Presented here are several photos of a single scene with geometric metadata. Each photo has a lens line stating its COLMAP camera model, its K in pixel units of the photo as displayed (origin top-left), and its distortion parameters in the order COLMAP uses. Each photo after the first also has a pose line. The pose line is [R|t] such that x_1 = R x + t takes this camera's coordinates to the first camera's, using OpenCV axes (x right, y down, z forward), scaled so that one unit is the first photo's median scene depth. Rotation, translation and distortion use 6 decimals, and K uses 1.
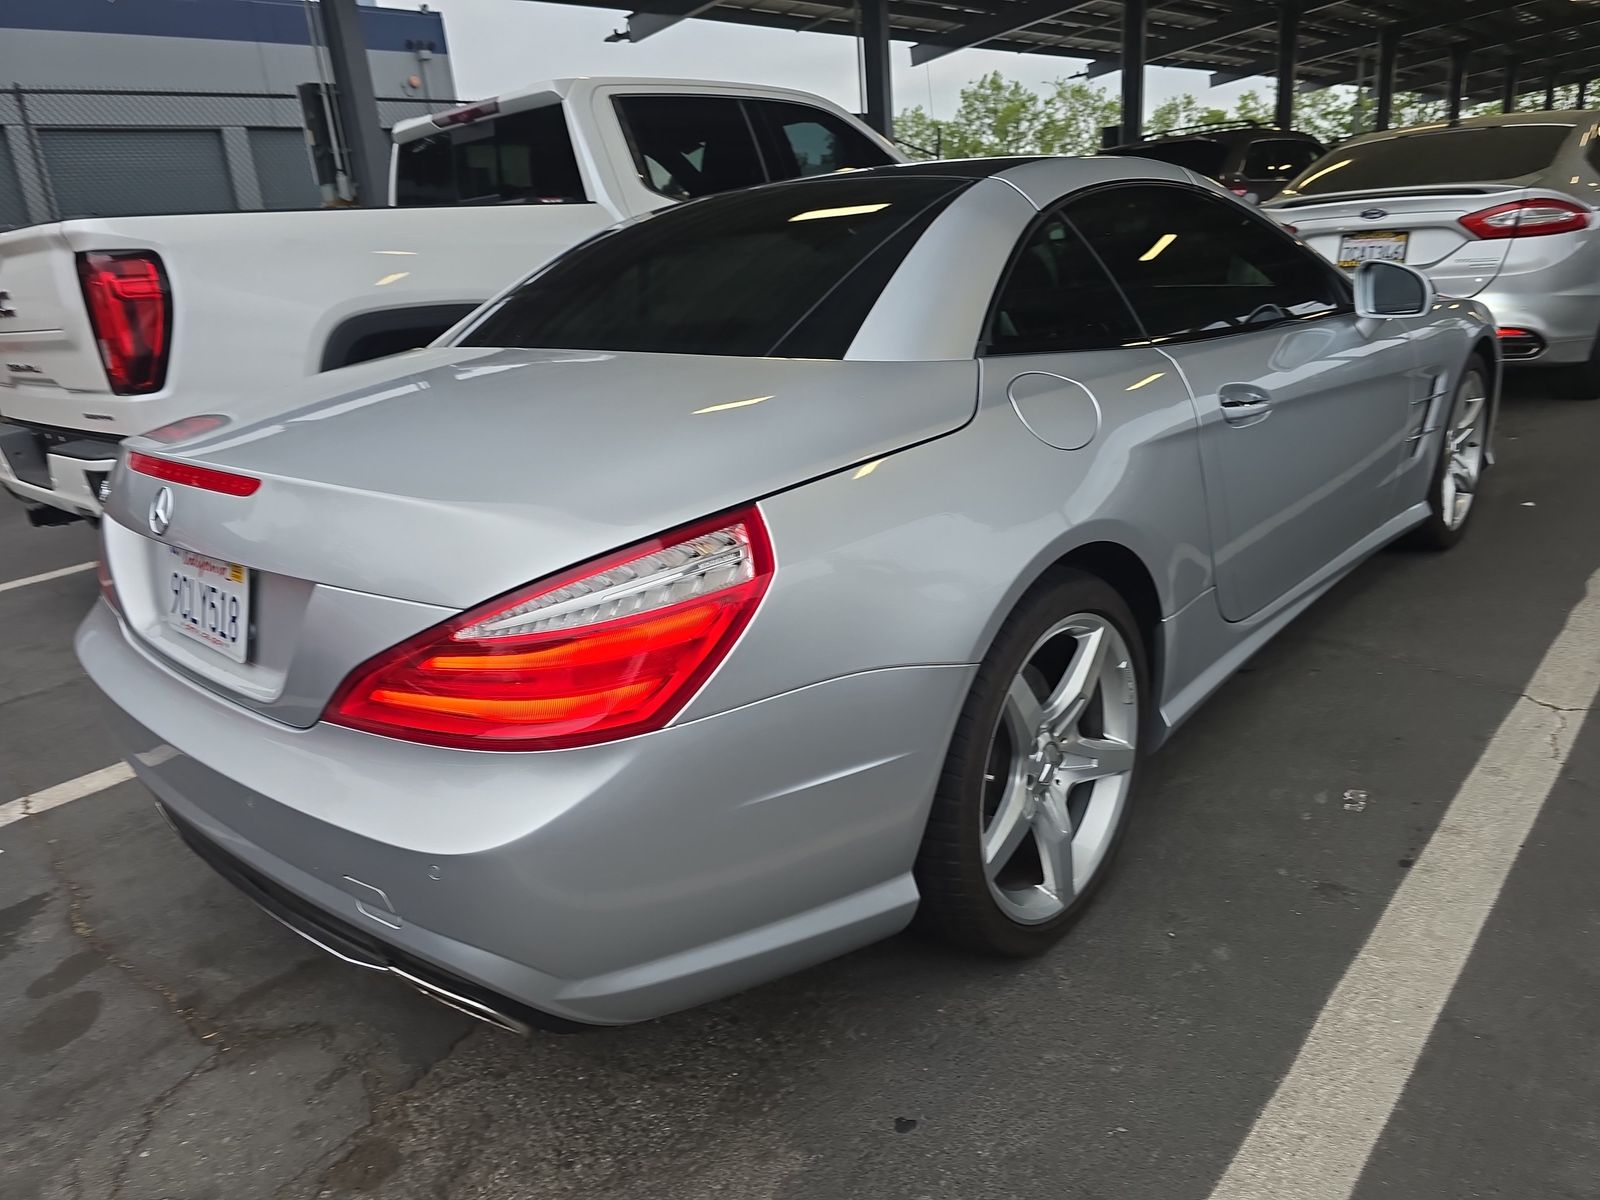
lens RADIAL K [[1077.4, 0, 798.4], [0, 1077.4, 608.5], [0, 0, 1]] dist [0.039563, -0.045090]
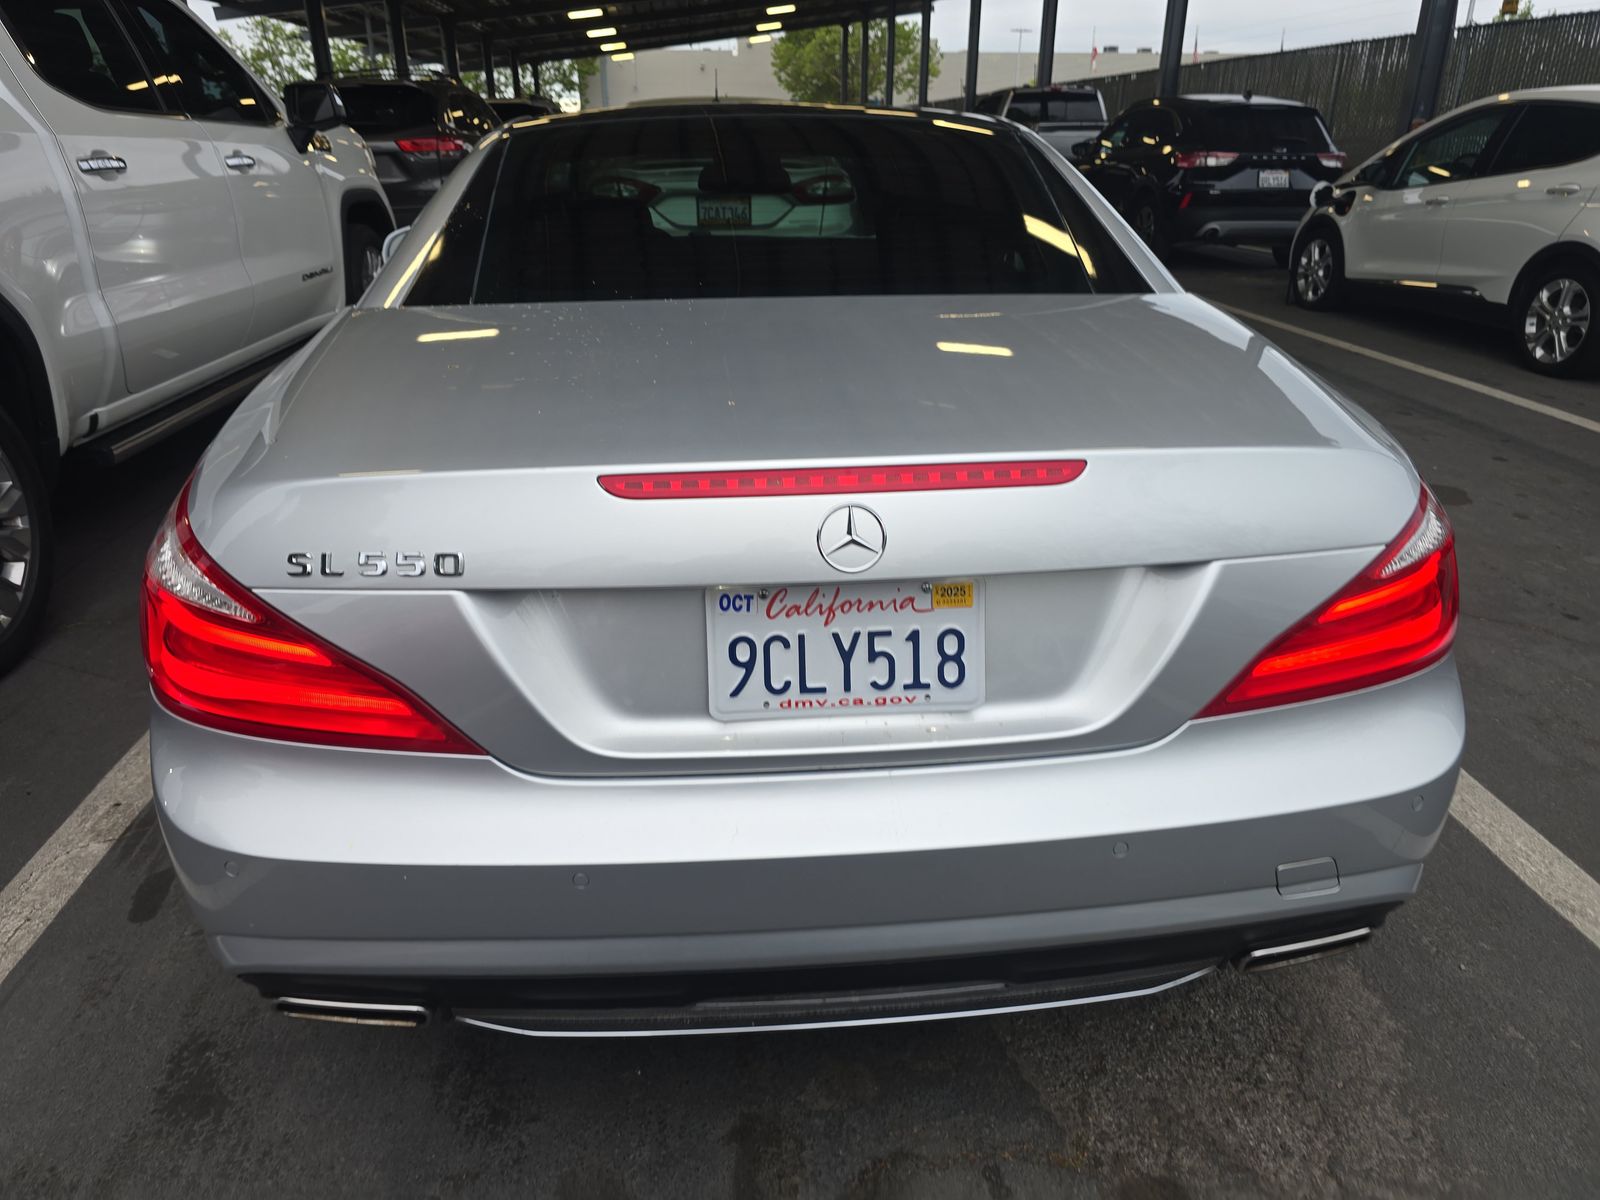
lens RADIAL K [[1077.4, 0, 796.9], [0, 1077.4, 599.5], [0, 0, 1]] dist [0.039563, -0.045090]
pose [[0.679895, -0.212775, 0.701762, -0.871915], [0.189931, 0.975419, 0.111735, -0.105475], [-0.708286, 0.057318, 0.703594, 0.424384]]
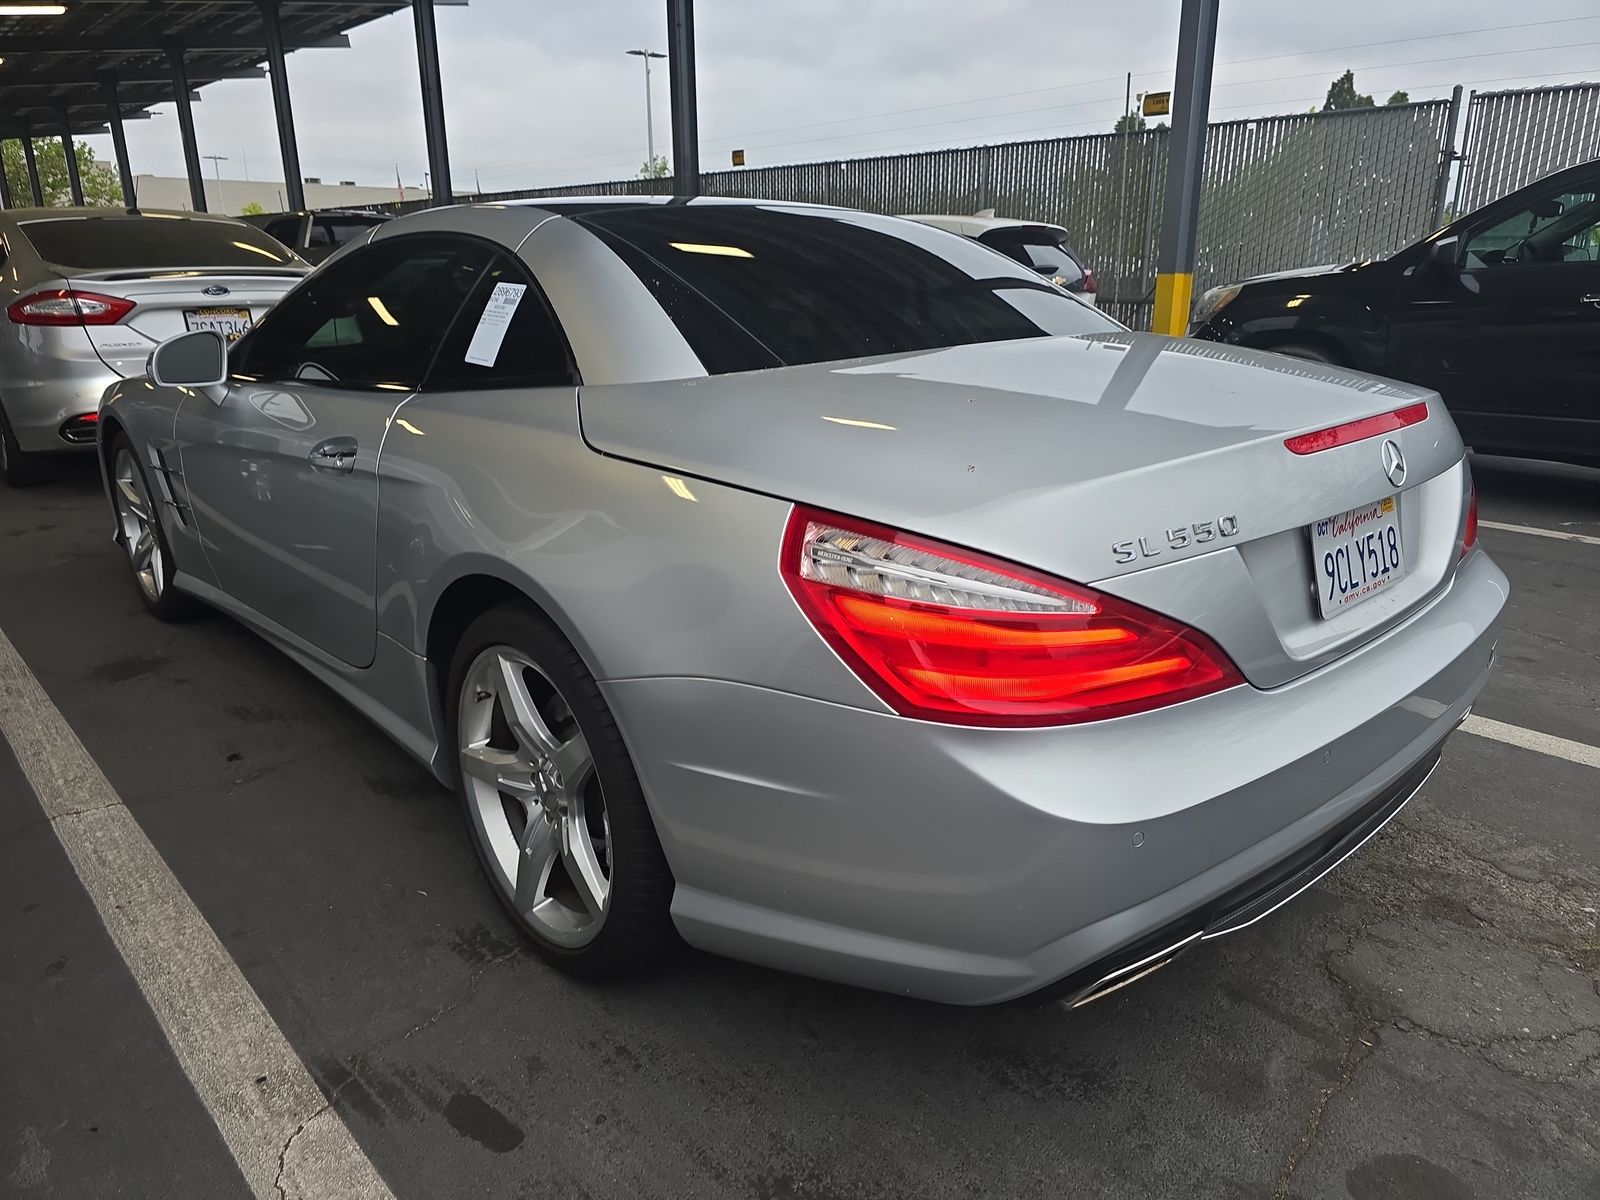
lens RADIAL K [[1077.4, 0, 794.6], [0, 1077.4, 597.7], [0, 0, 1]] dist [0.039563, -0.045090]
pose [[0.084545, -0.215510, 0.972835, -1.298234], [0.323494, 0.929381, 0.177771, -0.263172], [-0.942446, 0.299677, 0.148291, 1.114974]]
